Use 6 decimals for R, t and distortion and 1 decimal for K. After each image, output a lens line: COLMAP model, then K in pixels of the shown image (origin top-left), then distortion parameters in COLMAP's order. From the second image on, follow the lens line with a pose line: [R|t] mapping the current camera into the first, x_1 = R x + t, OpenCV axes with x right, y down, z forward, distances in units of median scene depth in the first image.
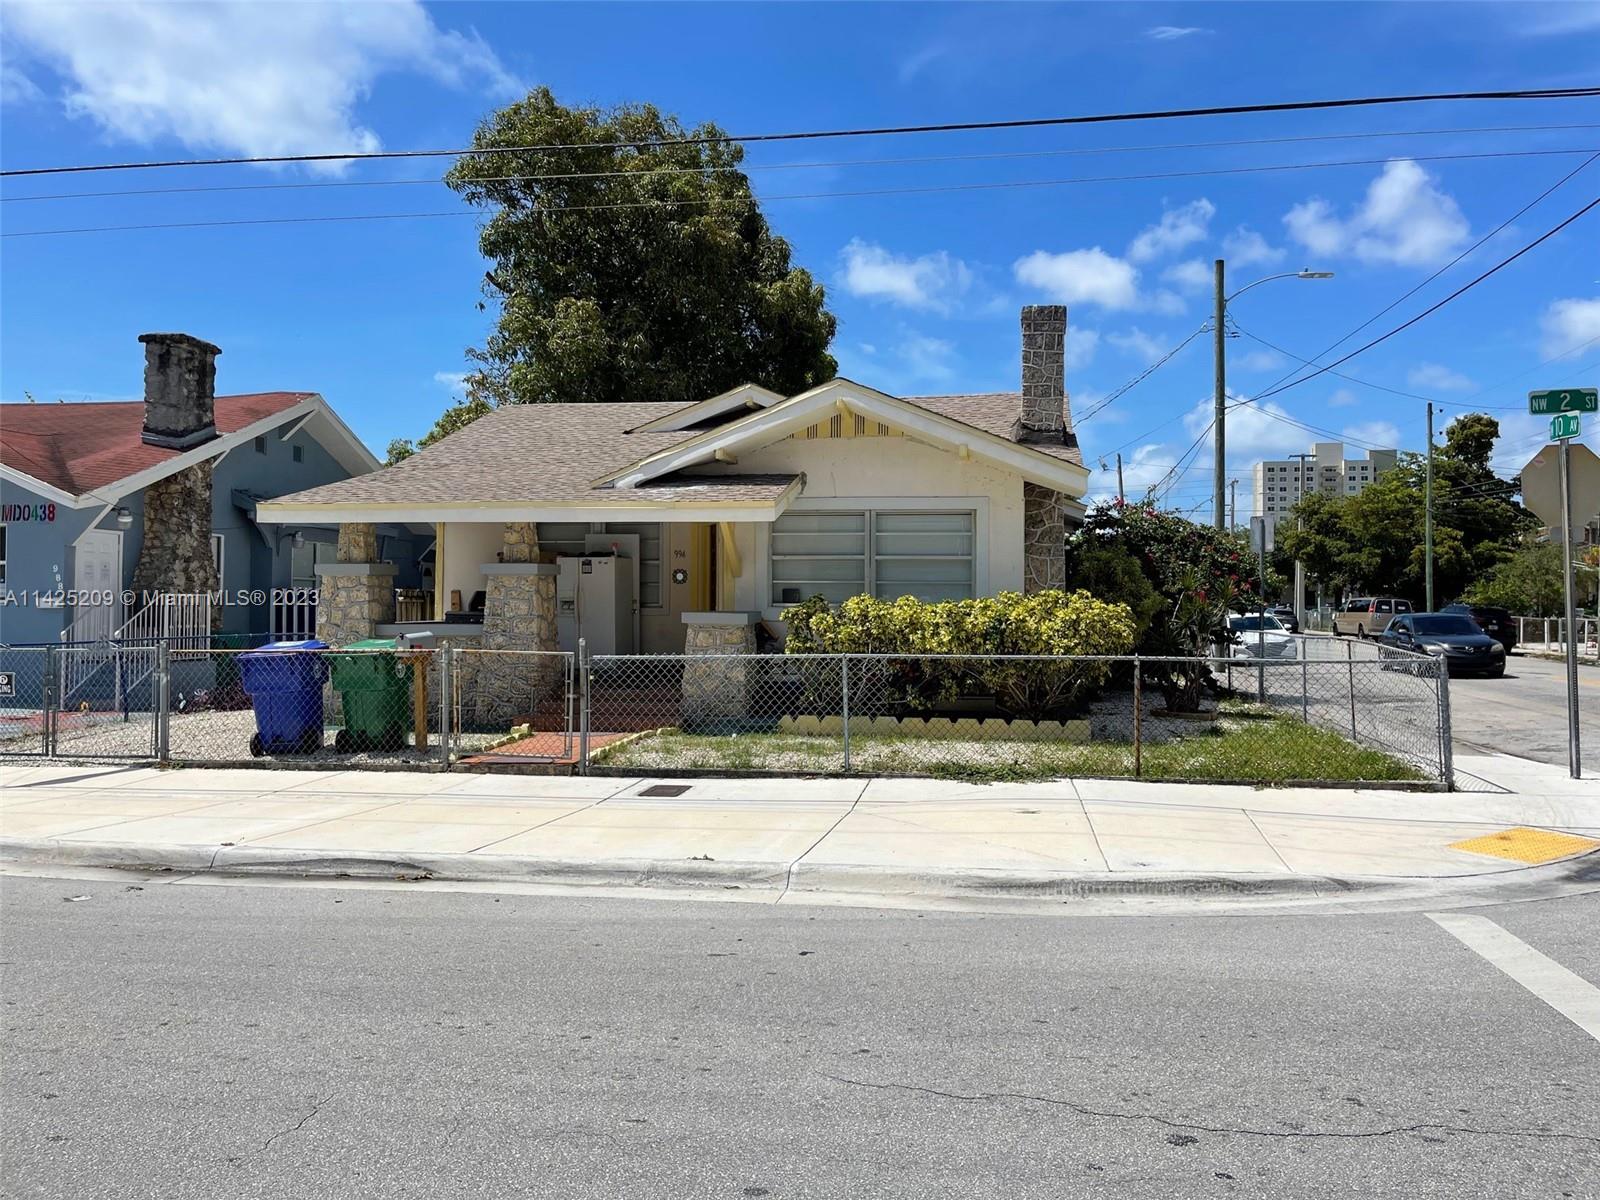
lens RADIAL K [[1204.1, 0, 814.1], [0, 1204.1, 591.9], [0, 0, 1]] dist [0.082958, -0.105740]
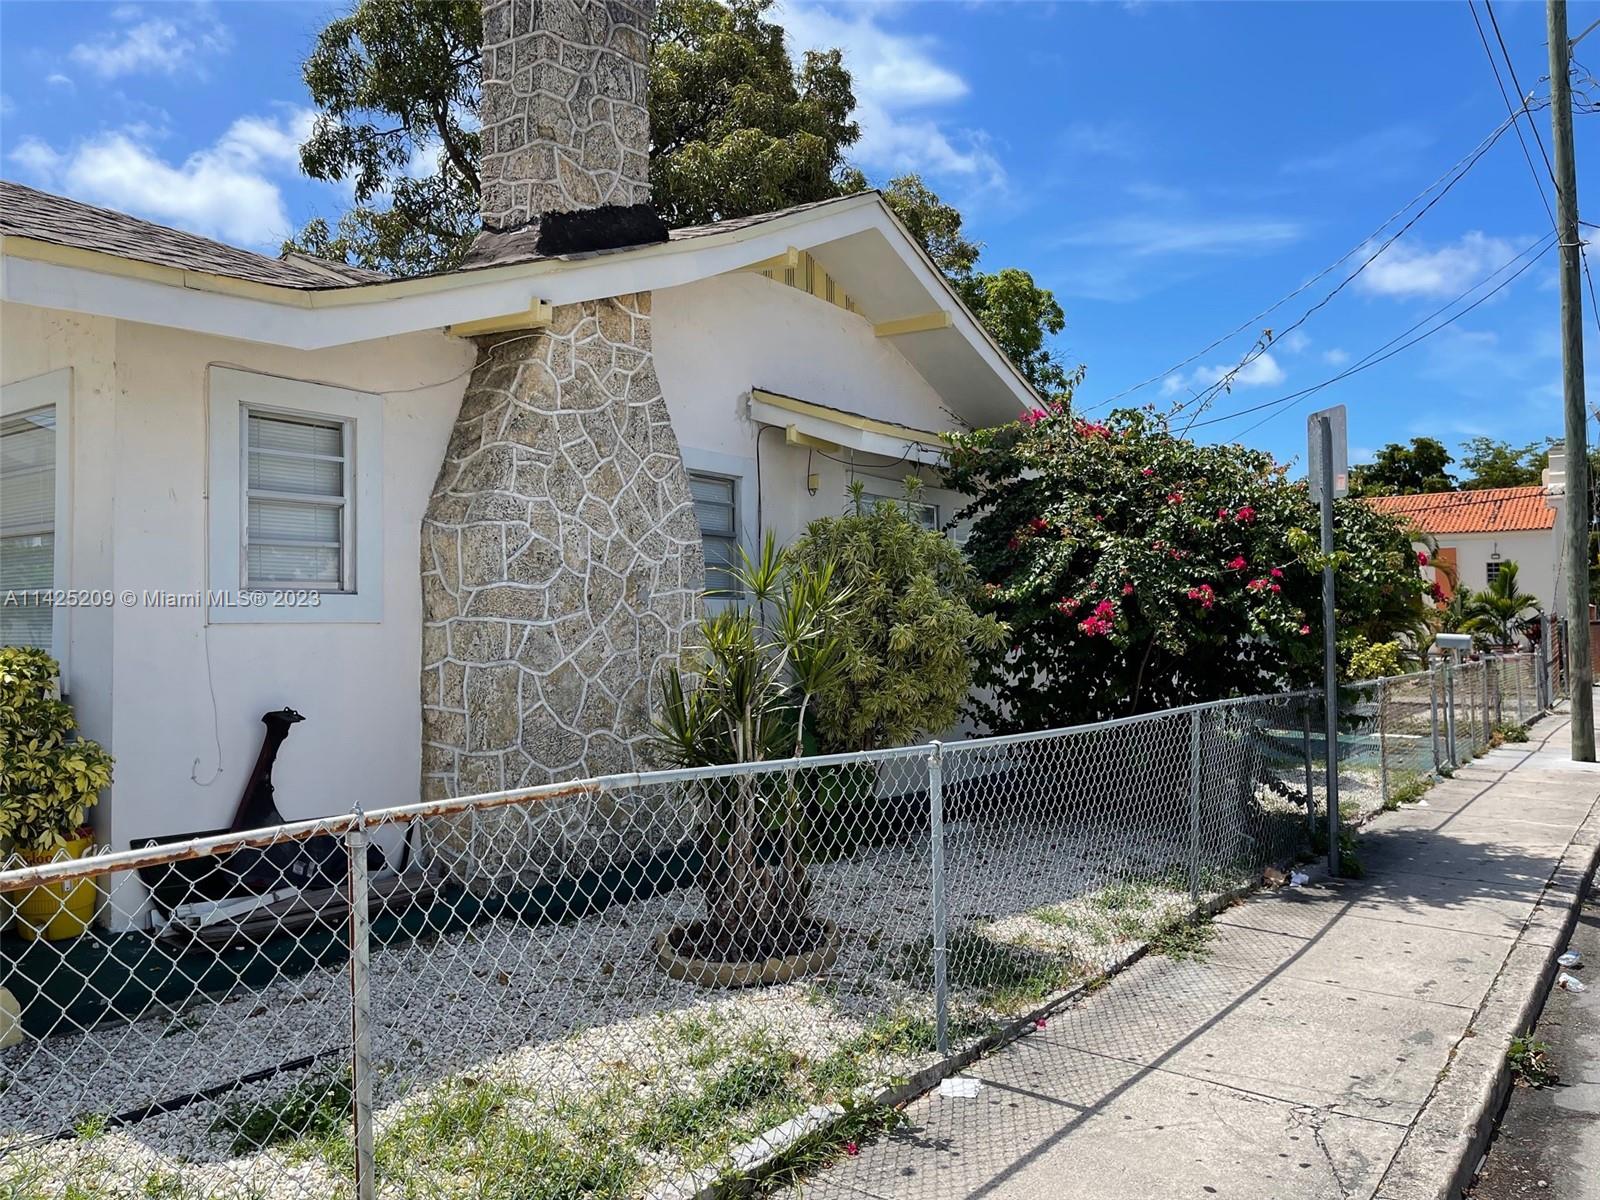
lens RADIAL K [[1204.1, 0, 794.3], [0, 1204.1, 594.1], [0, 0, 1]] dist [0.082958, -0.105740]
pose [[0.890402, -0.026775, -0.454386, 0.517724], [0.017128, 0.999532, -0.025336, 0.007626], [0.454852, 0.014776, 0.890444, 0.738821]]
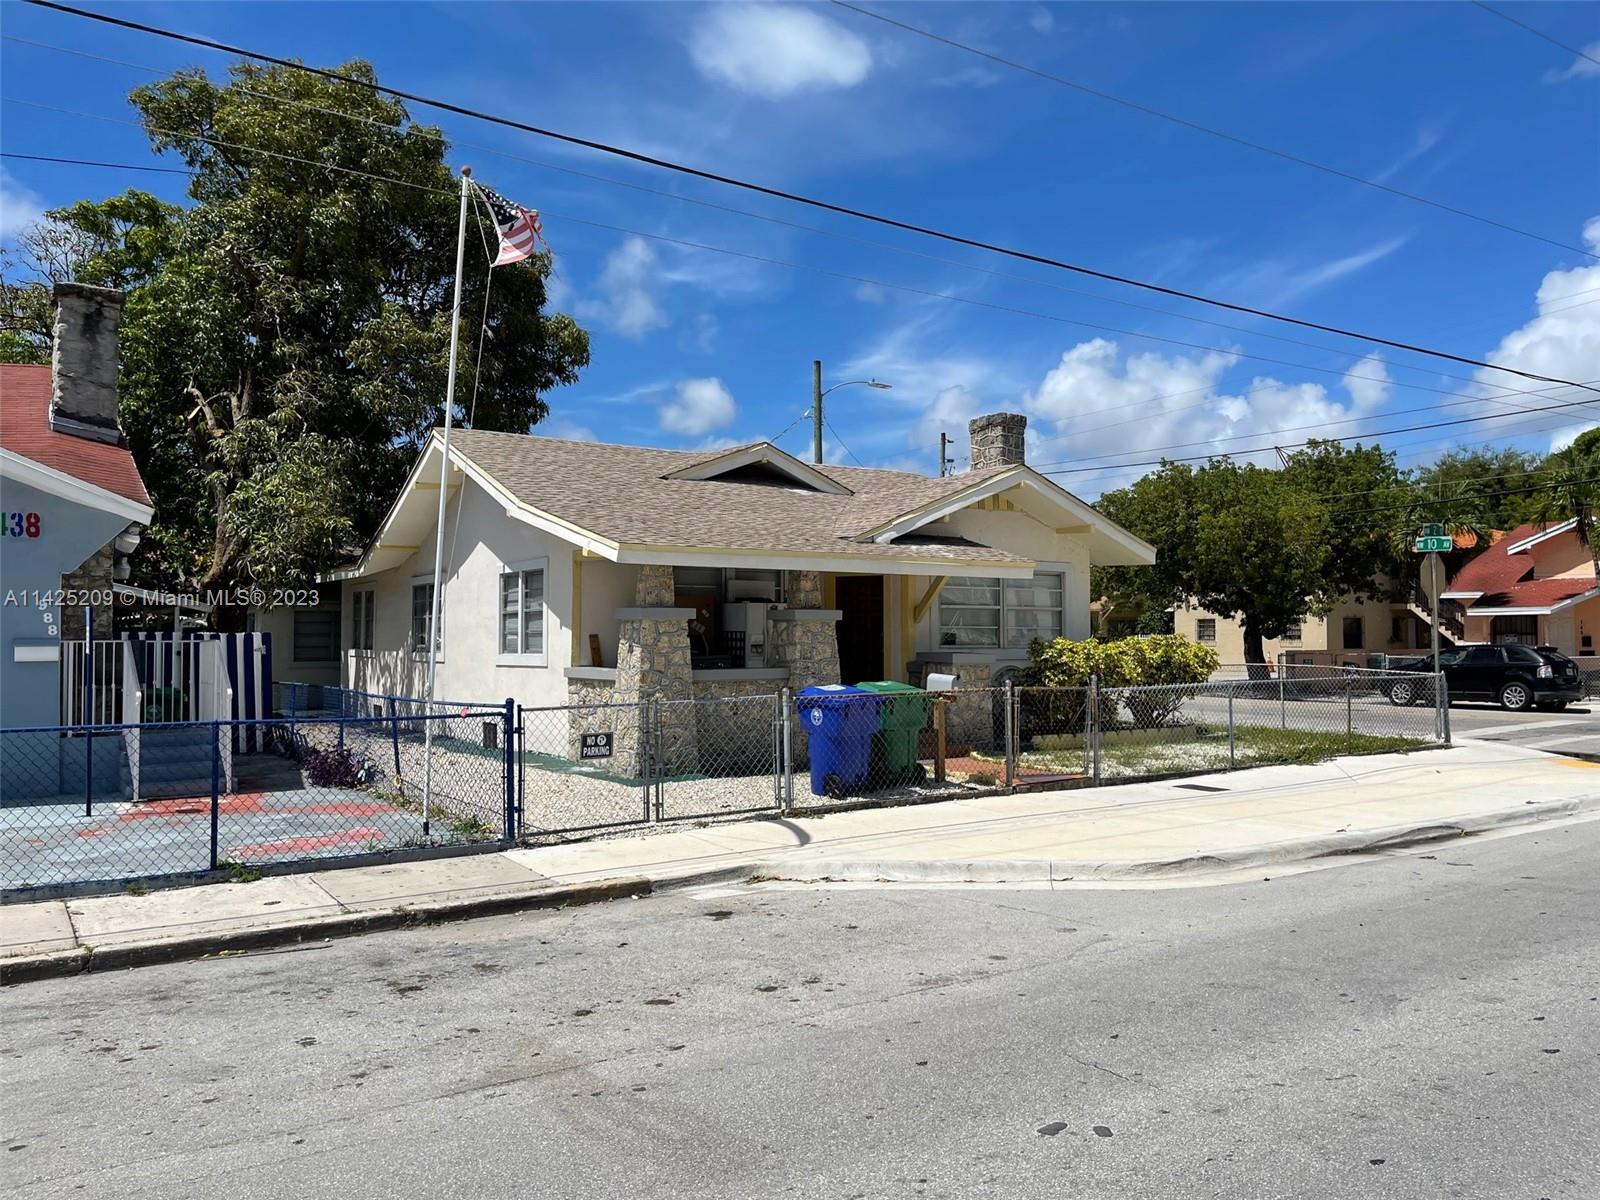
lens RADIAL K [[1204.1, 0, 821.0], [0, 1204.1, 604.9], [0, 0, 1]] dist [0.082958, -0.105740]
pose [[0.733982, 0.014356, 0.679018, -0.936910], [-0.001244, 0.999803, -0.019794, -0.006617], [-0.679168, 0.013684, 0.733855, 0.213492]]
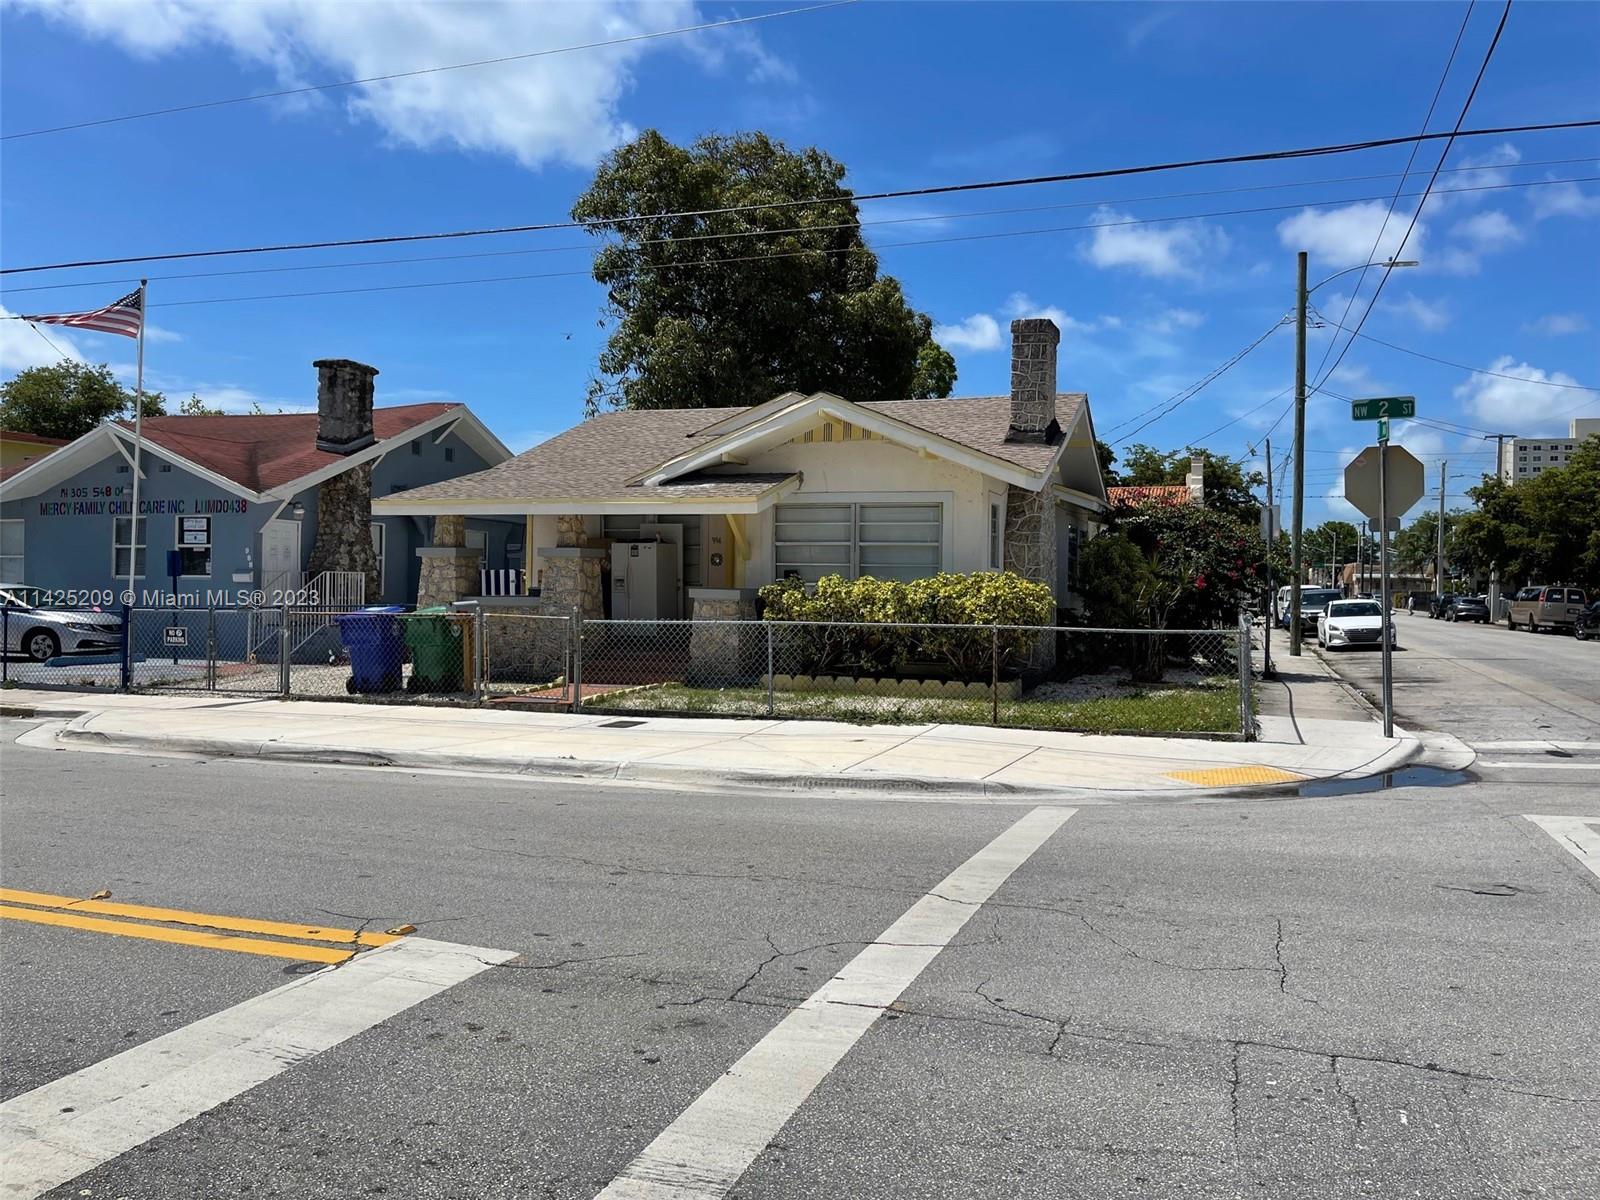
lens RADIAL K [[1204.1, 0, 812.7], [0, 1204.1, 603.6], [0, 0, 1]] dist [0.082958, -0.105740]
pose [[0.984314, 0.010876, -0.176088, 0.212964], [-0.007039, 0.999724, 0.022398, 0.003861], [0.176283, -0.020807, 0.984120, -0.162784]]
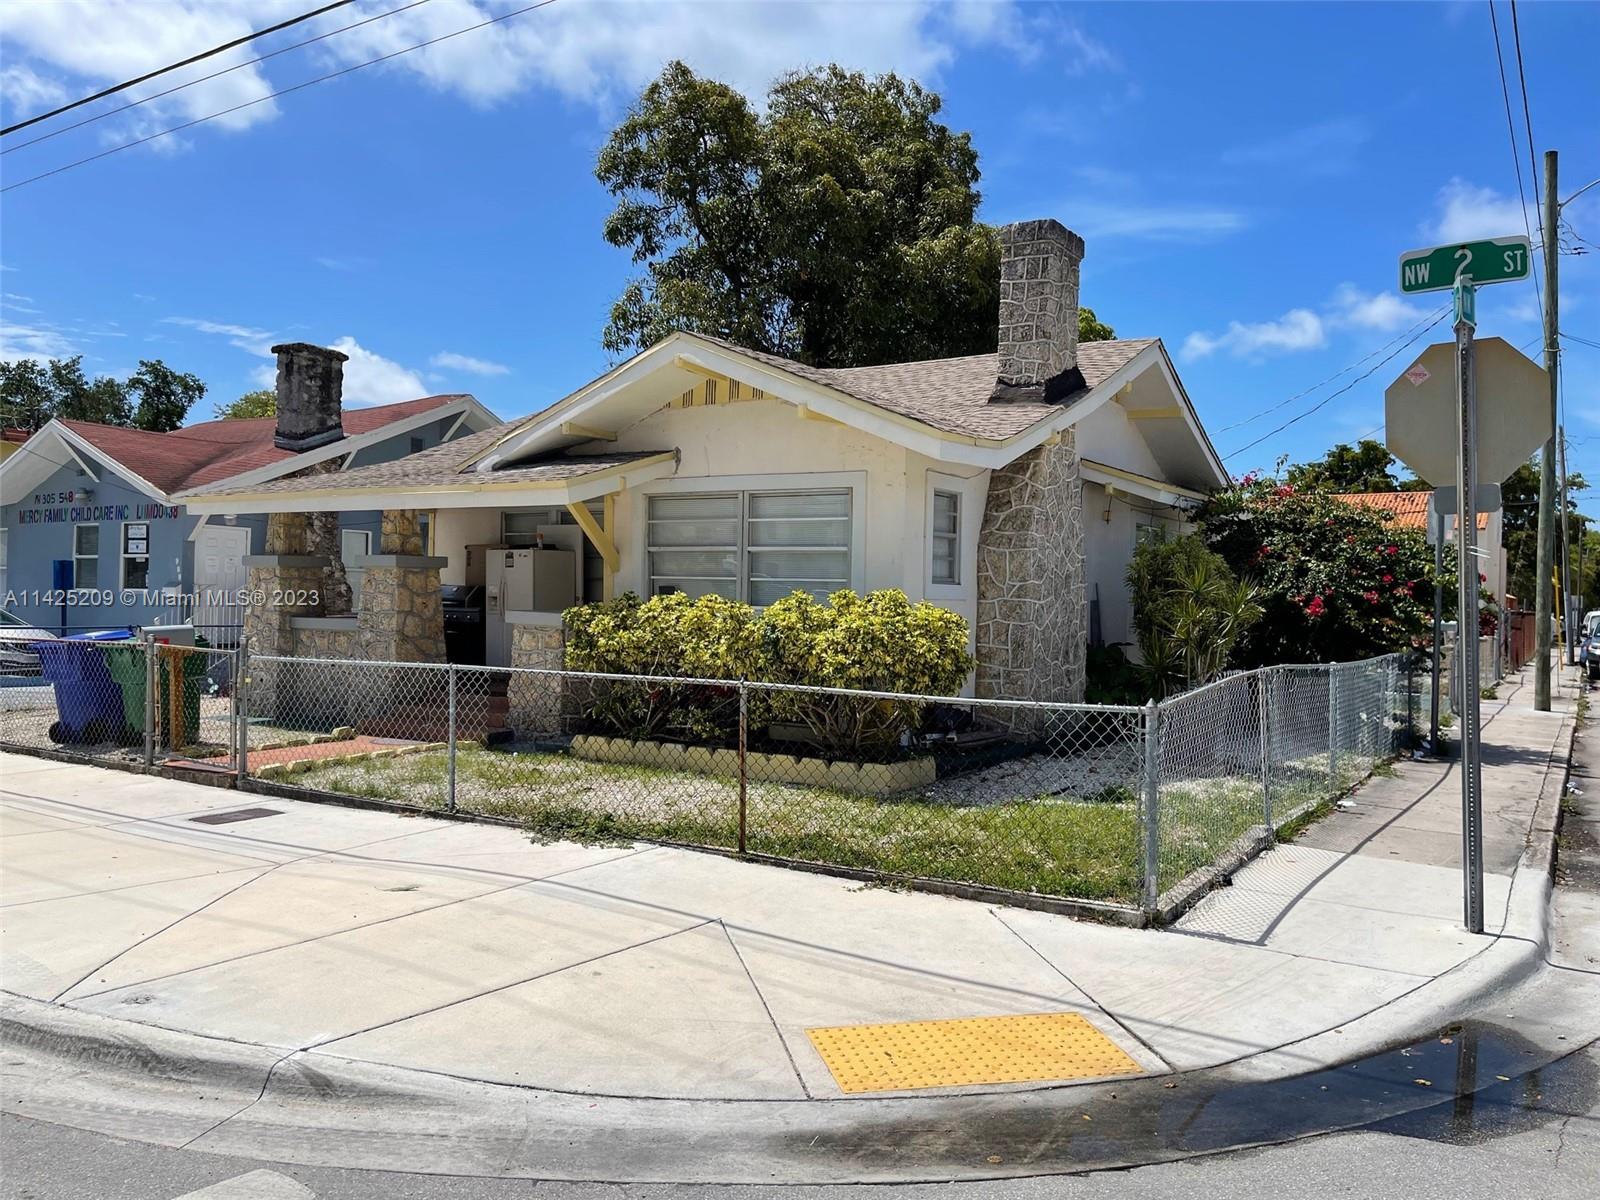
lens RADIAL K [[1204.1, 0, 795.8], [0, 1204.1, 601.9], [0, 0, 1]] dist [0.082958, -0.105740]
pose [[0.915431, 0.016326, -0.402143, 0.410928], [-0.013837, 0.999863, 0.009093, -0.000143], [0.402236, -0.002759, 0.915532, 0.261190]]
